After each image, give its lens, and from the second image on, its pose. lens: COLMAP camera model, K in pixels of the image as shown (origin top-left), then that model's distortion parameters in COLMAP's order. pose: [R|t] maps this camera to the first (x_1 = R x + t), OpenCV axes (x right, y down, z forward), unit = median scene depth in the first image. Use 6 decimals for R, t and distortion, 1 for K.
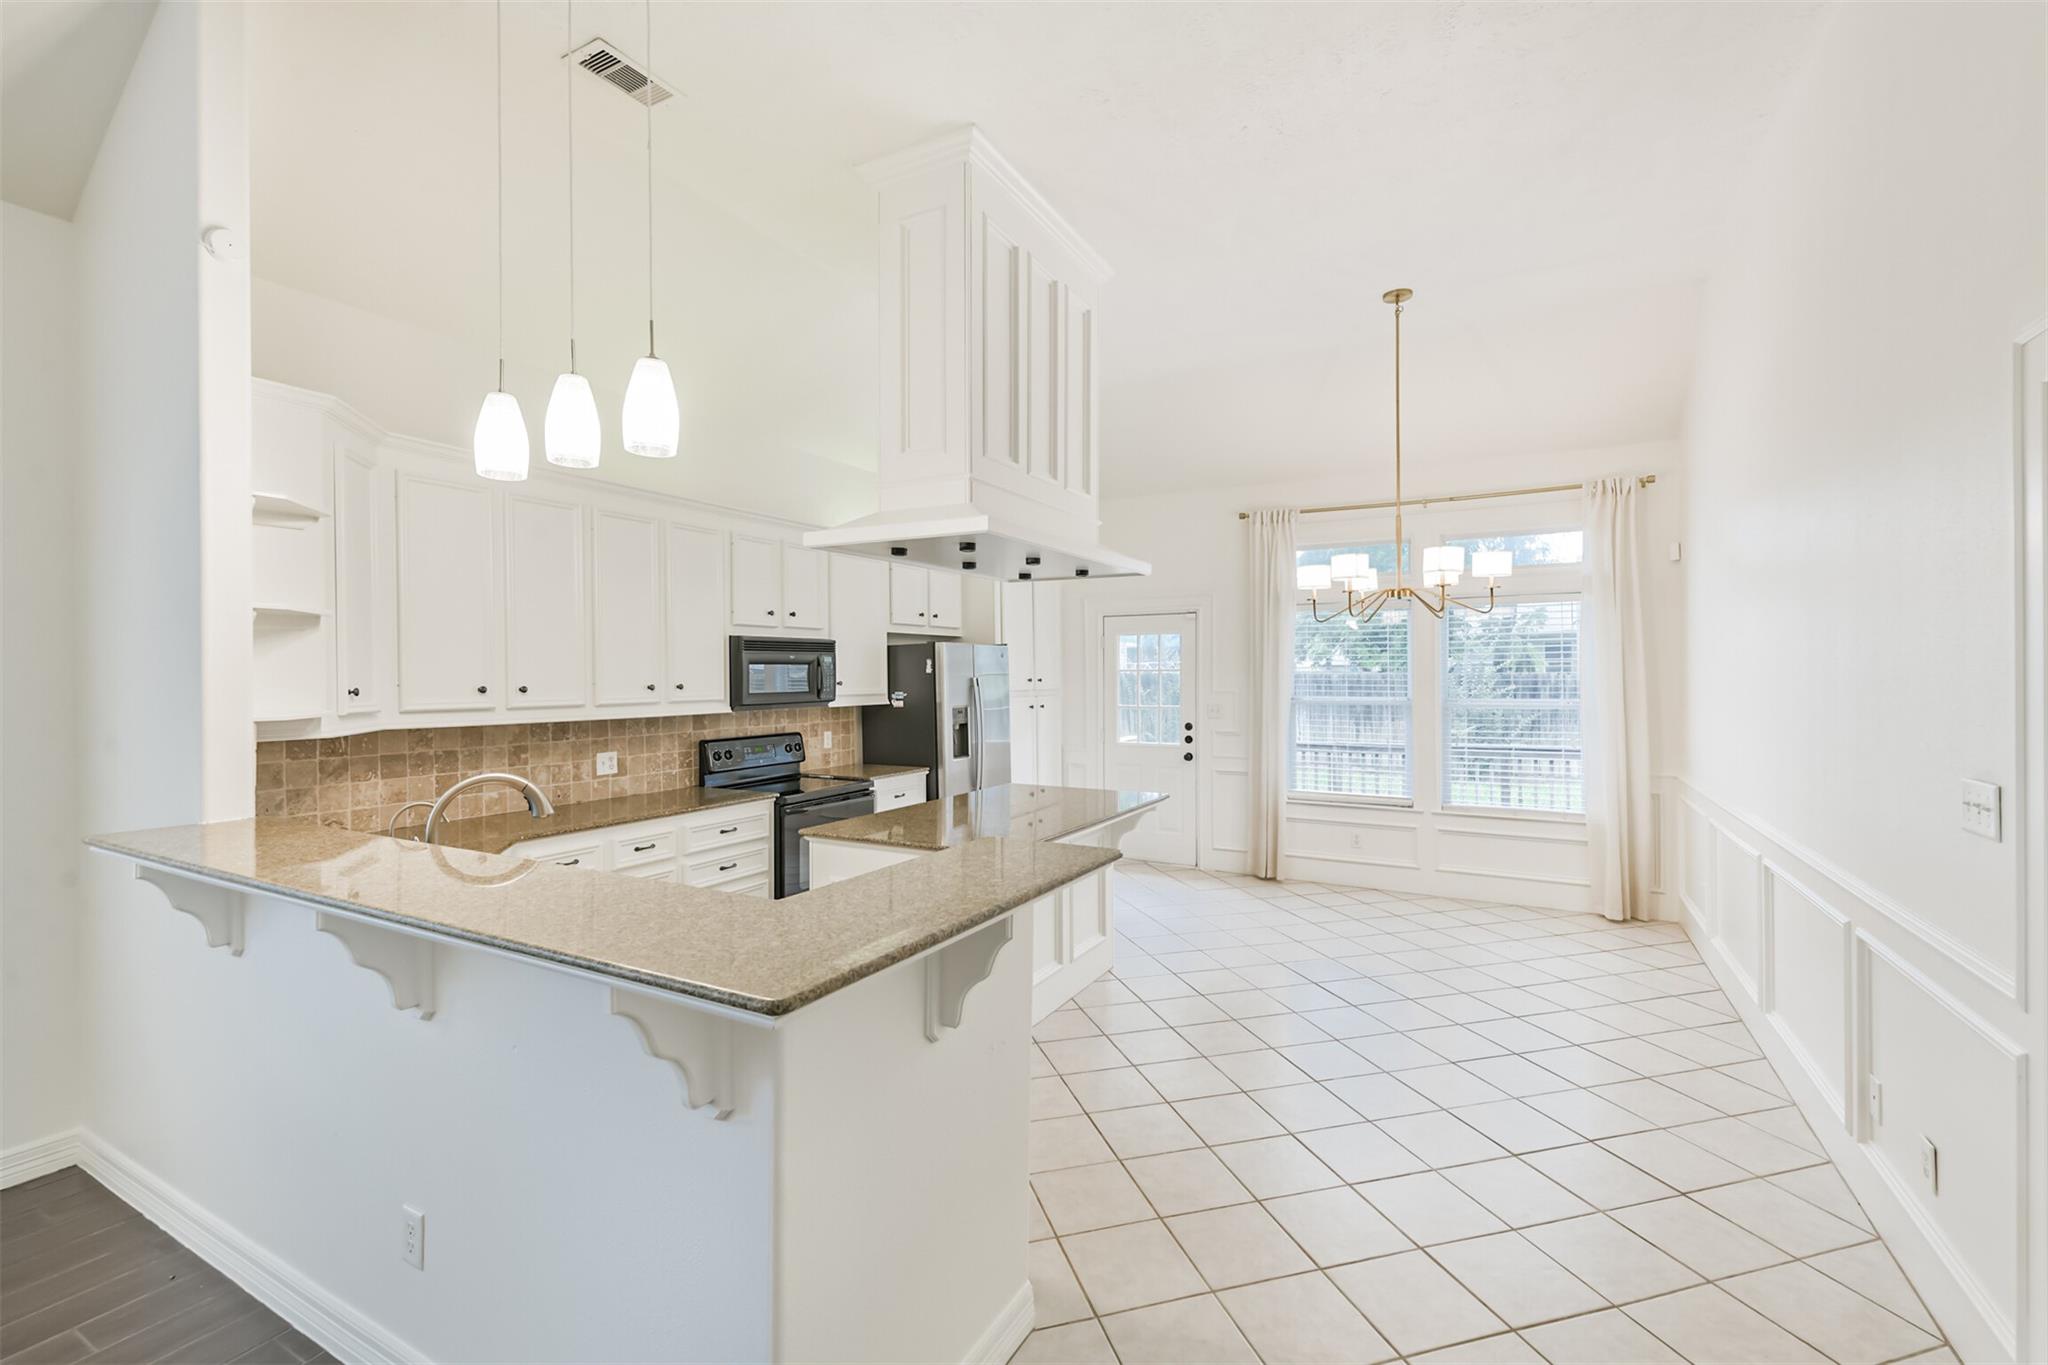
lens RADIAL K [[882.8, 0, 1024.6], [0, 882.8, 675.7], [0, 0, 1]] dist [0.017834, -0.007278]
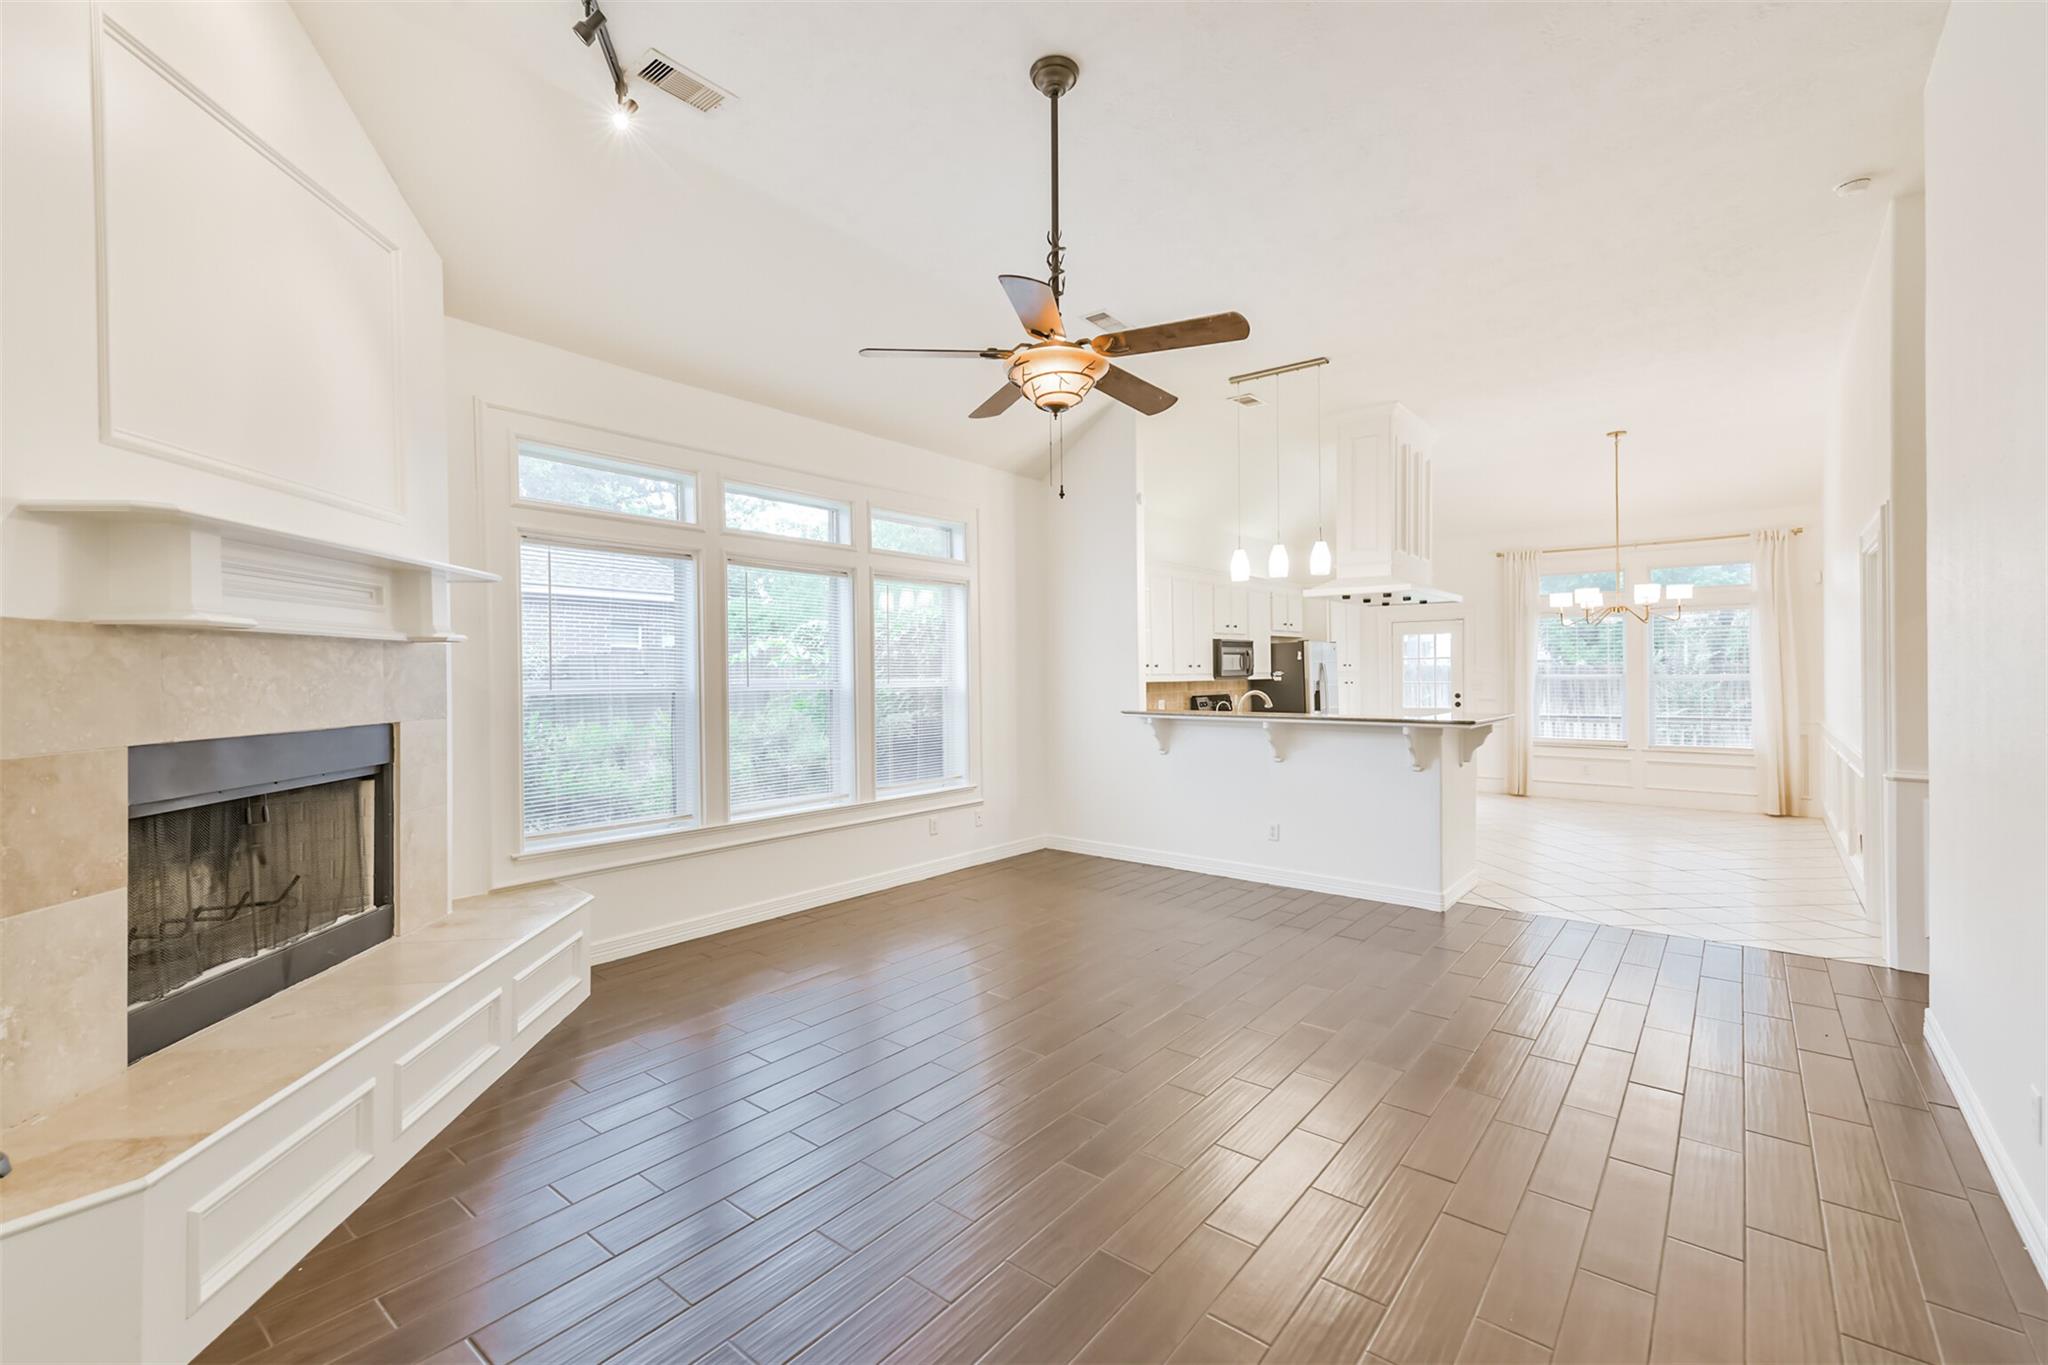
lens RADIAL K [[882.8, 0, 1007.2], [0, 882.8, 672.4], [0, 0, 1]] dist [0.017834, -0.007278]
pose [[0.981369, -0.003640, -0.192100, -0.338318], [0.003420, 0.999993, -0.001478, 0.022106], [0.192104, 0.000794, 0.981374, -0.758200]]
